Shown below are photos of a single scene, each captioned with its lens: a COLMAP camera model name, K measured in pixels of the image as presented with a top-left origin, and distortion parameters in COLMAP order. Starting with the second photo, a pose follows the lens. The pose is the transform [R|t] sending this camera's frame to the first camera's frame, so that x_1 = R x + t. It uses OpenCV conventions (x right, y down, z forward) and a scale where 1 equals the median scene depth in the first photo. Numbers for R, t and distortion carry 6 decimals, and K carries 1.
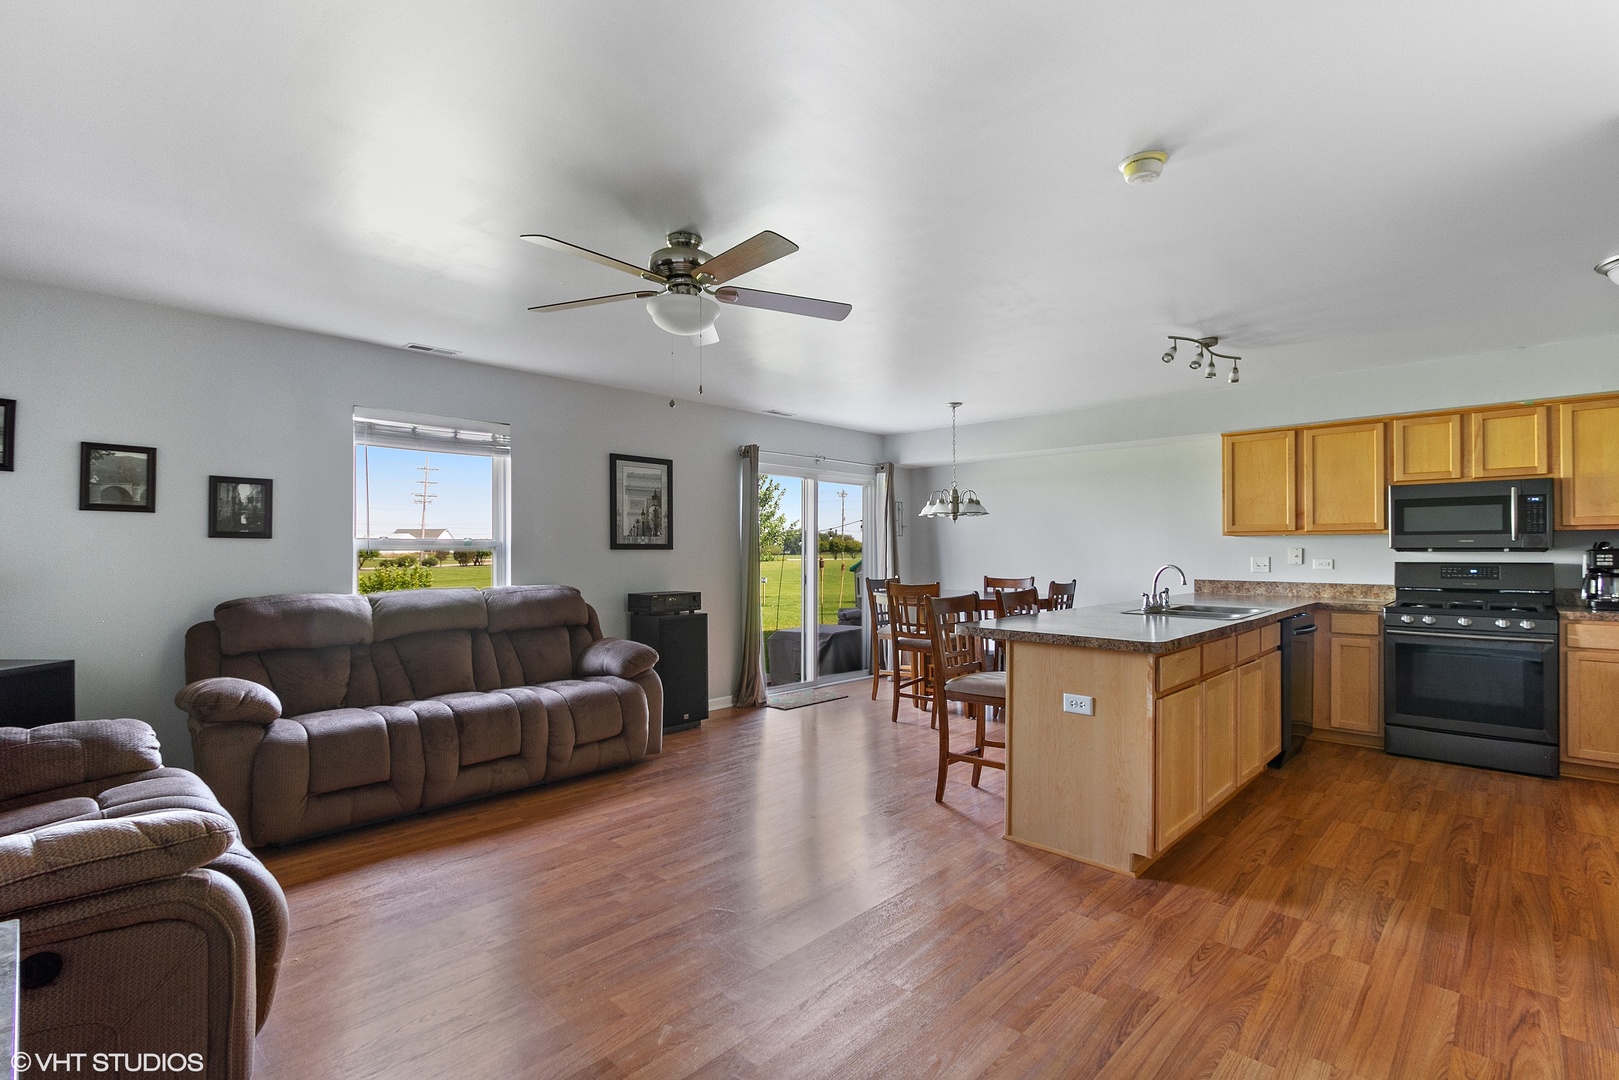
lens RADIAL K [[745.5, 0, 801.2], [0, 745.5, 539.9], [0, 0, 1]] dist [0.000057, 0.000564]
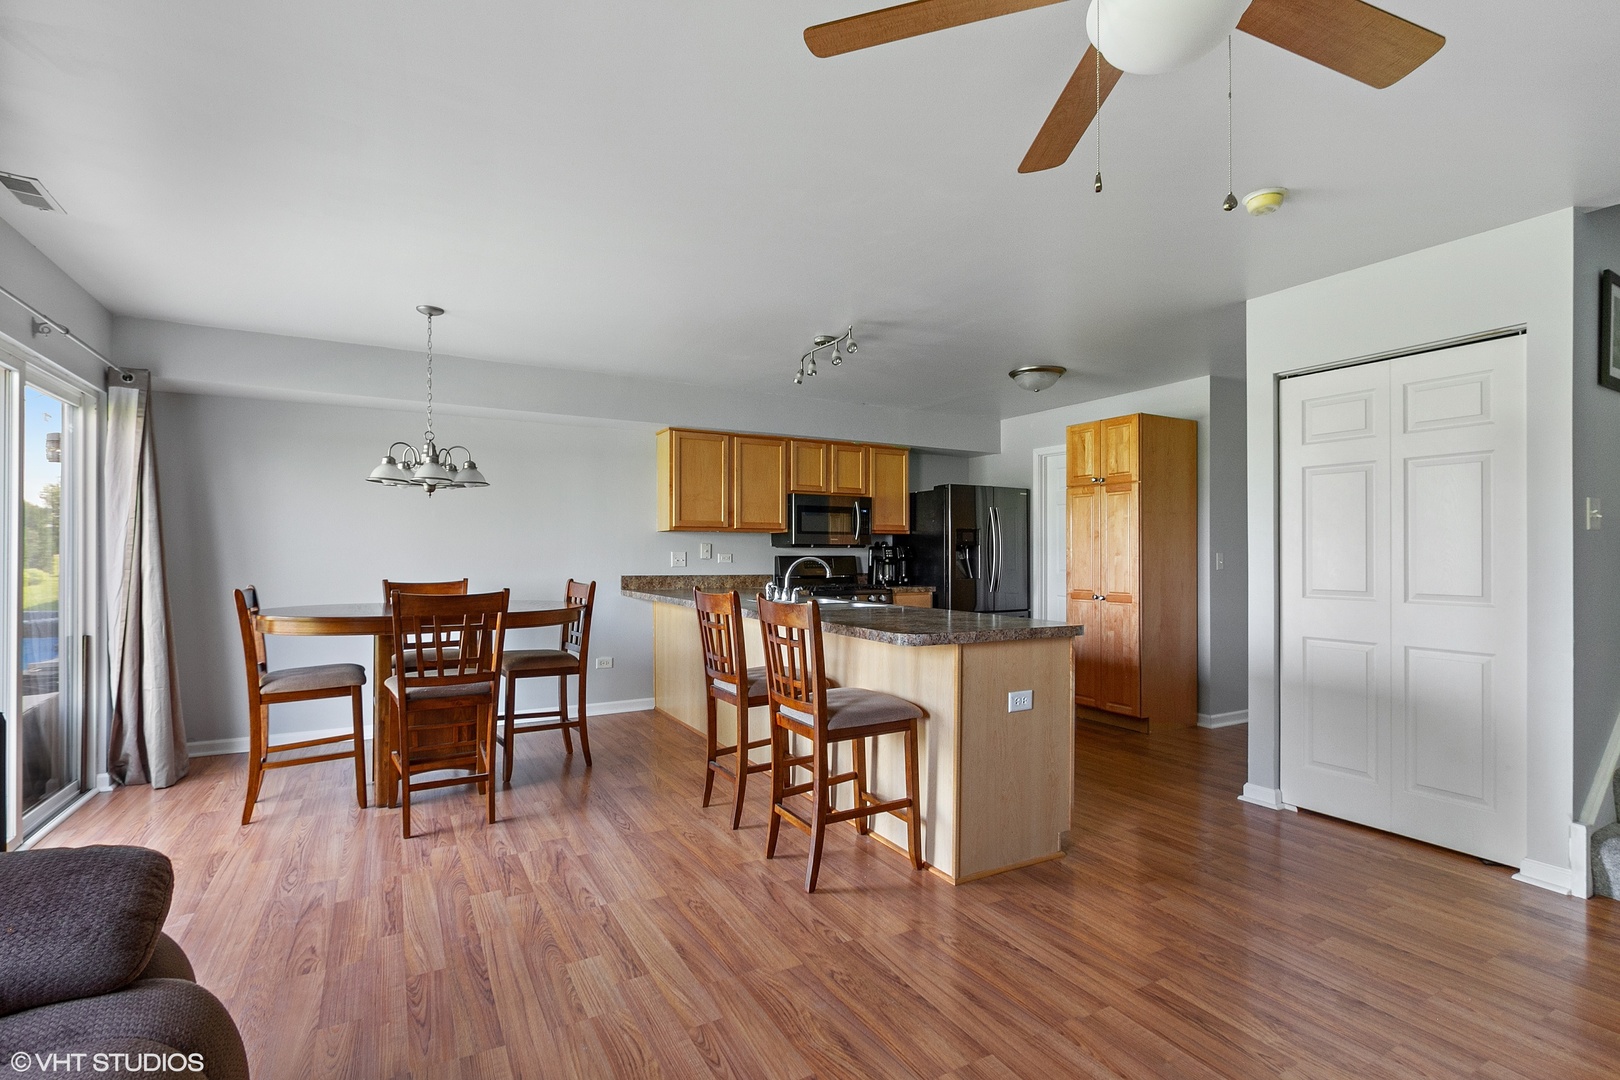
lens RADIAL K [[745.9, 0, 805.3], [0, 745.9, 557.7], [0, 0, 1]] dist [0.000057, 0.000564]
pose [[0.291178, -0.003538, 0.956662, -0.367484], [-0.016458, 0.999827, 0.008707, 0.021367], [-0.956527, -0.018280, 0.291069, 0.597017]]
